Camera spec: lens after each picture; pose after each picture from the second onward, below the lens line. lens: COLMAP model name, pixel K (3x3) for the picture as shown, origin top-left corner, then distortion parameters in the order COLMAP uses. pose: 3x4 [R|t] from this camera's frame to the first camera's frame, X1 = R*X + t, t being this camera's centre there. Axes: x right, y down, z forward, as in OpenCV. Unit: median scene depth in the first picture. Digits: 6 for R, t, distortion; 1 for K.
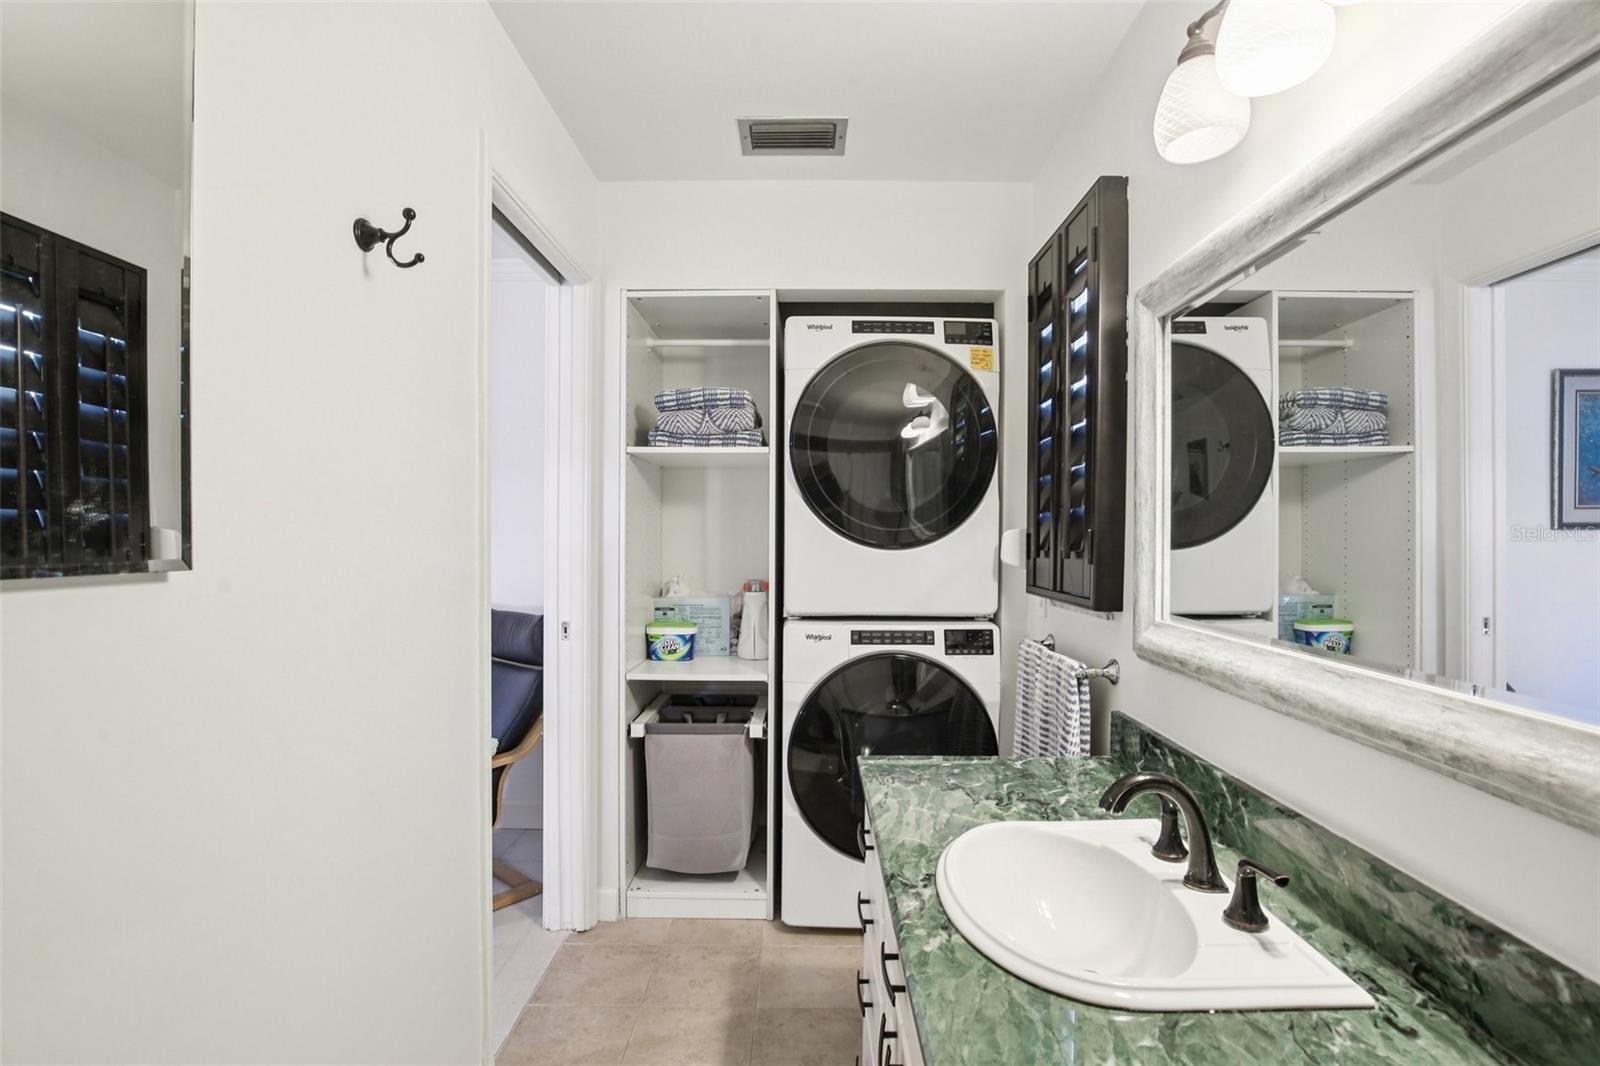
lens RADIAL K [[728.7, 0, 796.6], [0, 728.7, 539.9], [0, 0, 1]] dist [-0.020309, -0.000173]
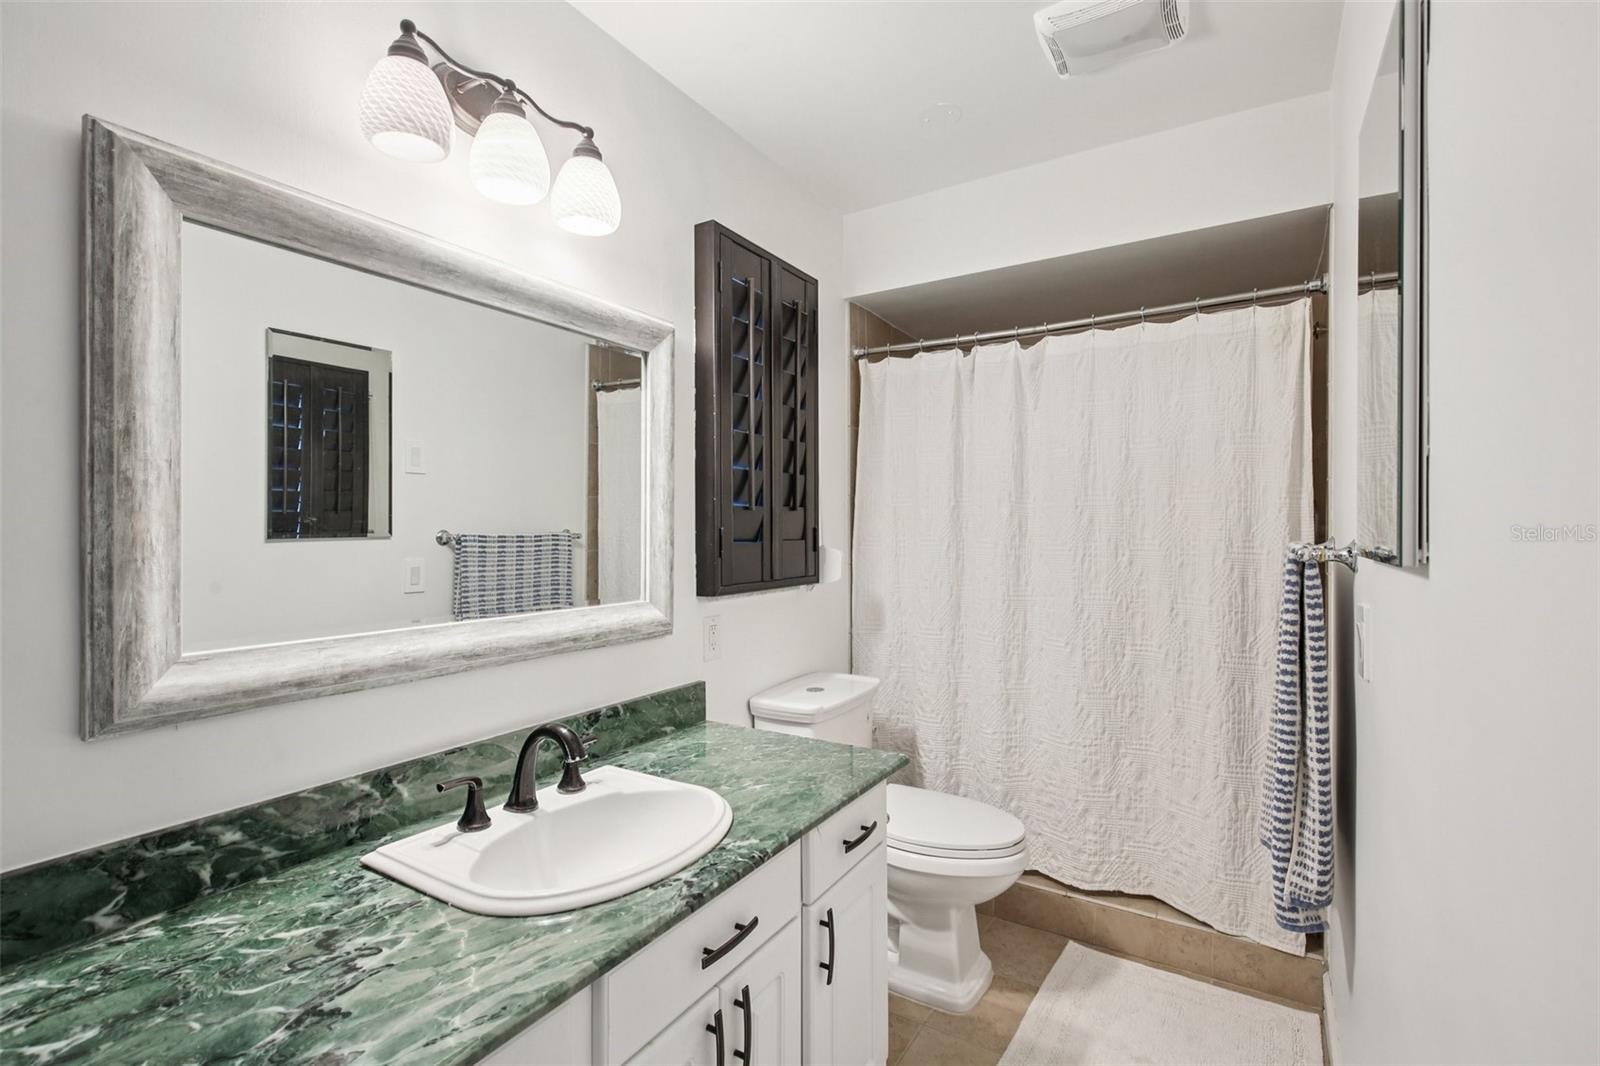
lens RADIAL K [[728.7, 0, 796.1], [0, 728.7, 529.8], [0, 0, 1]] dist [-0.020309, -0.000173]
pose [[-0.855836, -0.000508, 0.517248, -0.381928], [0.004502, 0.999954, 0.008432, -0.011909], [-0.517228, 0.009545, -0.855794, 1.400994]]
